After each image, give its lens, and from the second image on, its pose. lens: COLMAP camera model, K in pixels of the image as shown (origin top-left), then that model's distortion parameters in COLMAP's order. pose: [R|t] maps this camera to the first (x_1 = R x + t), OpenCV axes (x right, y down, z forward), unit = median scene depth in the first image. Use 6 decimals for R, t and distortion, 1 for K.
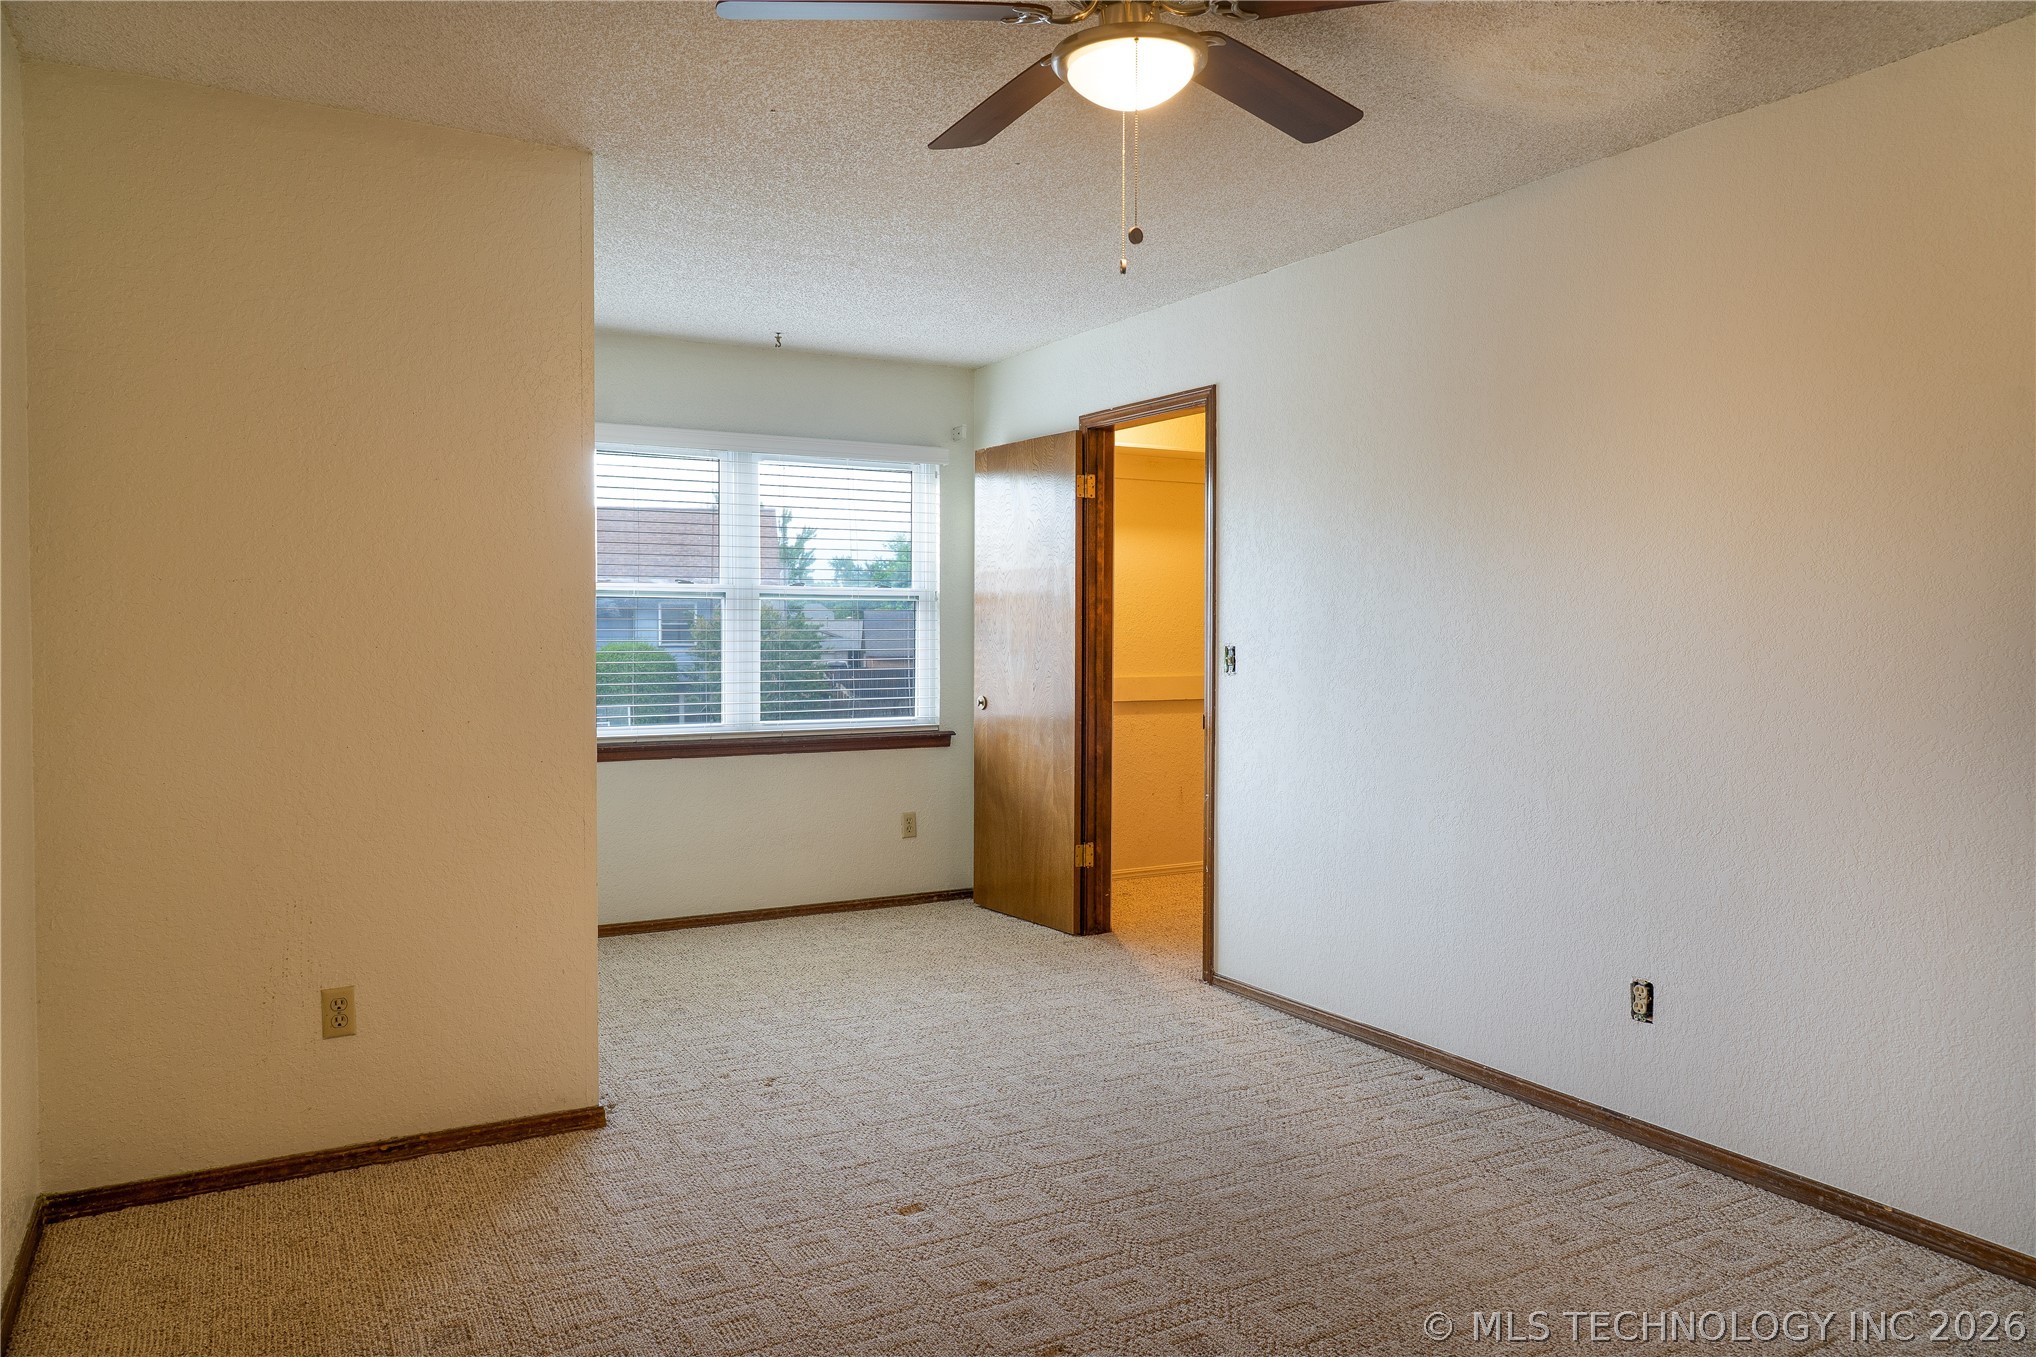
lens RADIAL K [[1399.0, 0, 1018.0], [0, 1399.0, 678.5], [0, 0, 1]] dist [-0.009647, 0.000708]
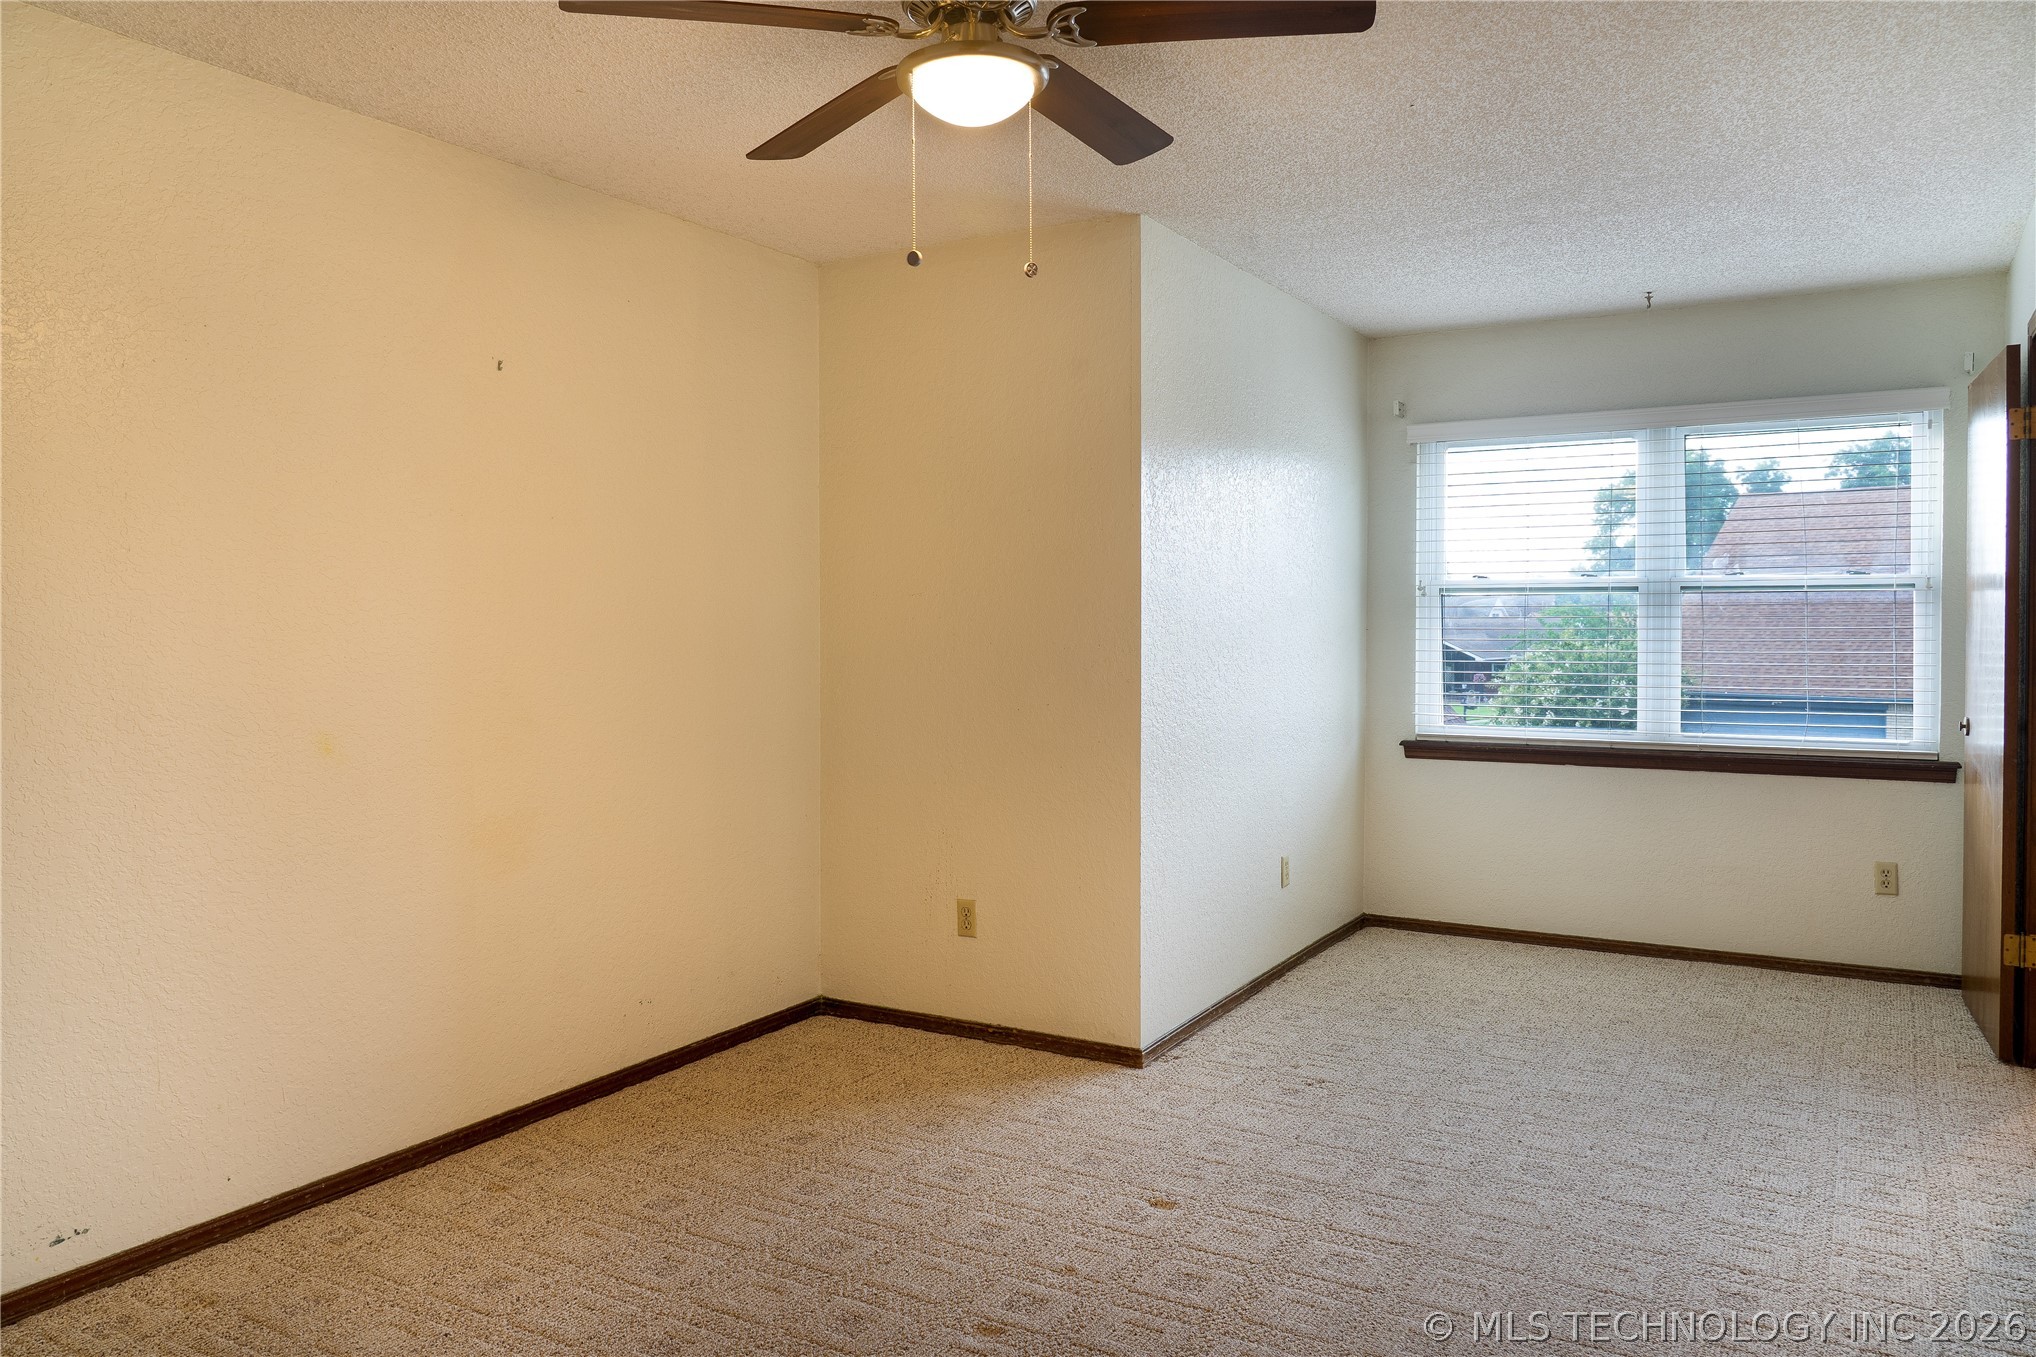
lens RADIAL K [[1422.3, 0, 1017.7], [0, 1422.3, 658.4], [0, 0, 1]] dist [-0.005680, 0.003255]
pose [[0.493415, 0.016808, -0.869632, 0.585603], [-0.026706, 0.999635, 0.004168, -0.012516], [0.869384, 0.021168, 0.493684, 0.302931]]
